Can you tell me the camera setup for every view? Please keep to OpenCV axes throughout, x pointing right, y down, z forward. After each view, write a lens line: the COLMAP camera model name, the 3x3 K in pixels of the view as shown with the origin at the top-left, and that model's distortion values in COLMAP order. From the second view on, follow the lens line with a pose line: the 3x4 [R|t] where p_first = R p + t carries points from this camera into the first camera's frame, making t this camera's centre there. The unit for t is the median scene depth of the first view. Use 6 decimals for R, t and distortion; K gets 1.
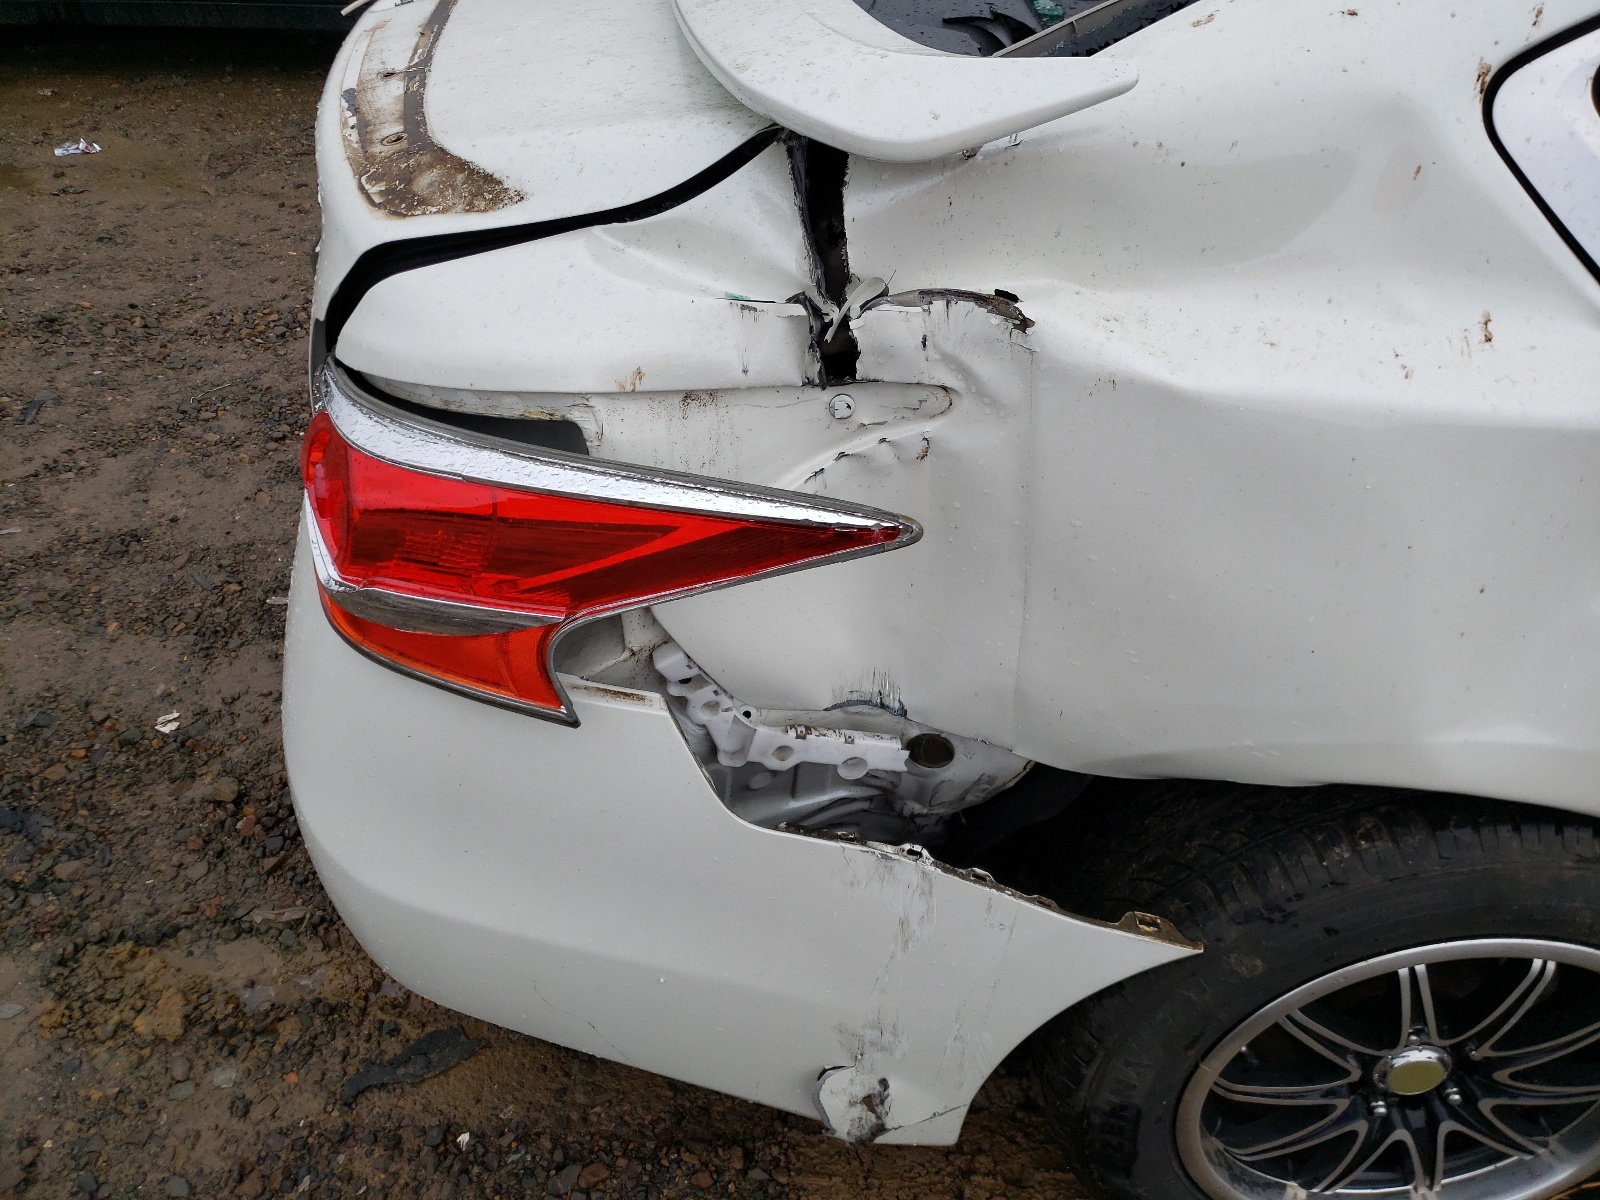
lens RADIAL K [[1333.0, 0, 800.0], [0, 1333.0, 600.0], [0, 0, 1]] dist [0.049278, 0.002943]
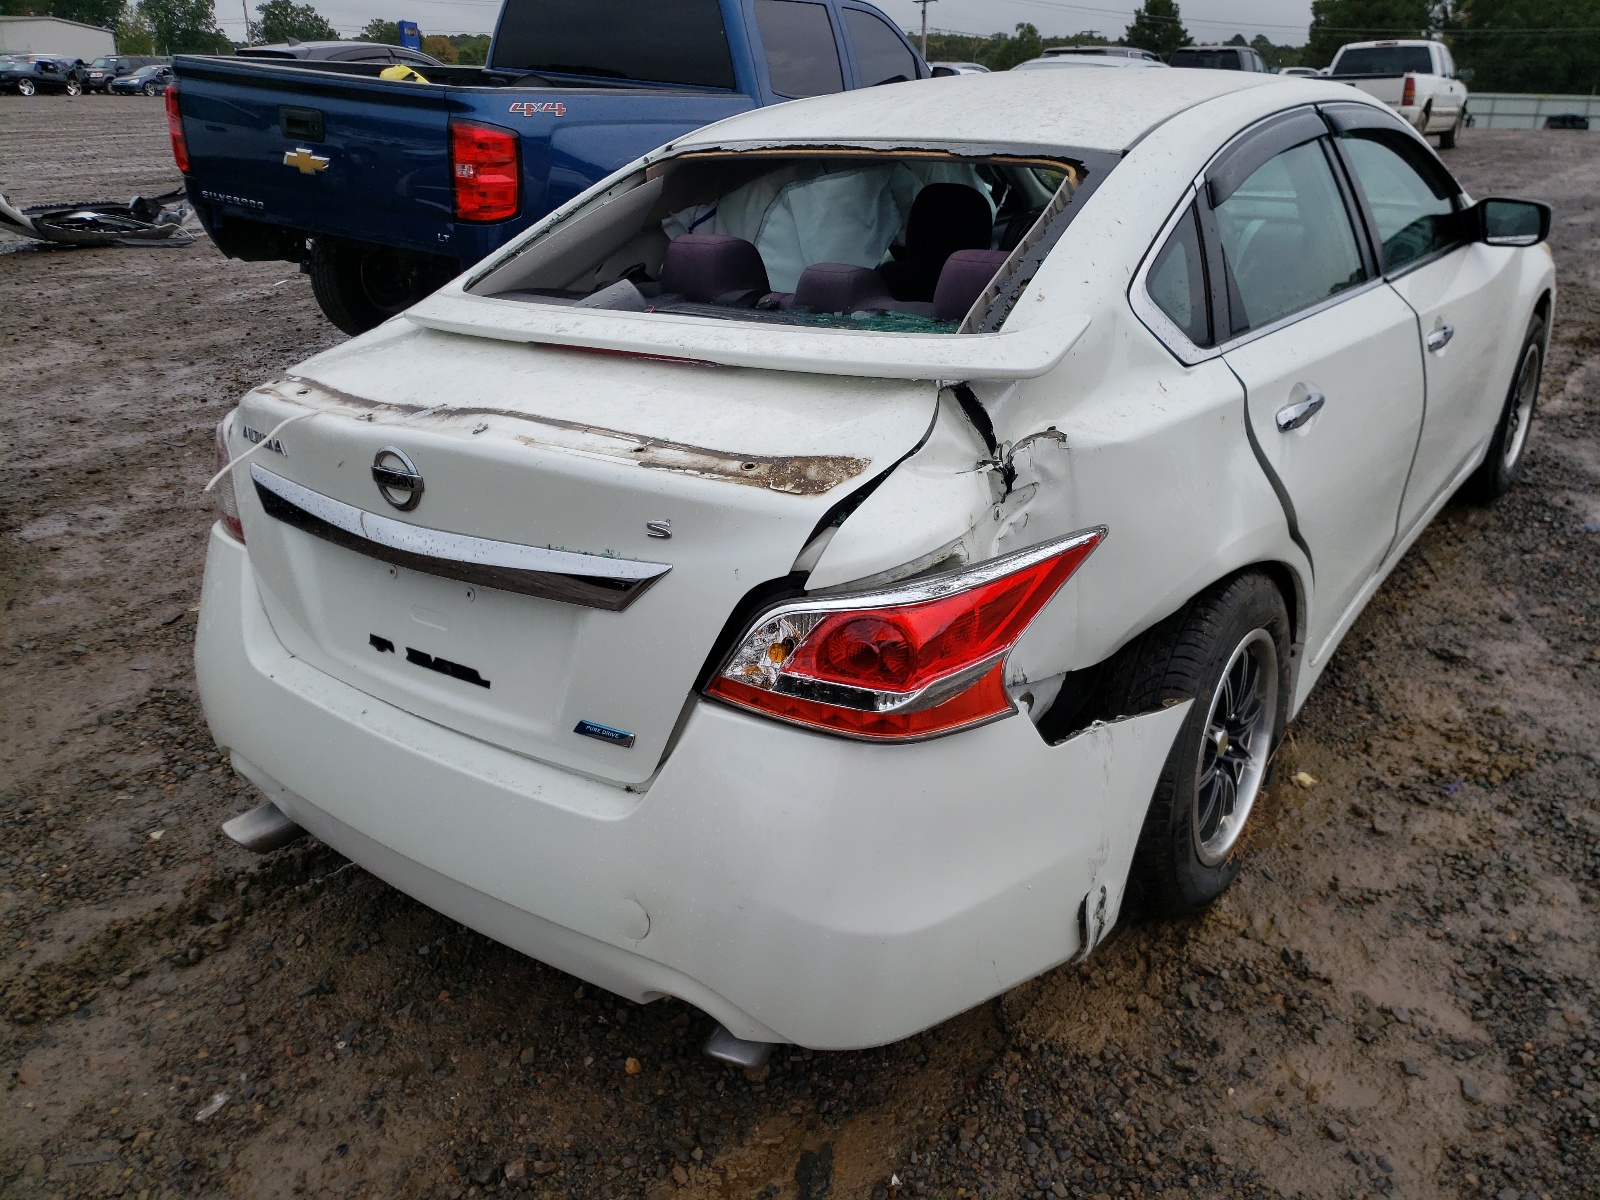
lens RADIAL K [[1333.0, 0, 800.0], [0, 1333.0, 600.0], [0, 0, 1]] dist [0.049278, 0.002943]
pose [[0.571099, -0.339686, 0.747302, -1.633085], [0.522125, 0.852793, -0.011379, -0.168233], [-0.633428, 0.396684, 0.664387, -0.042518]]
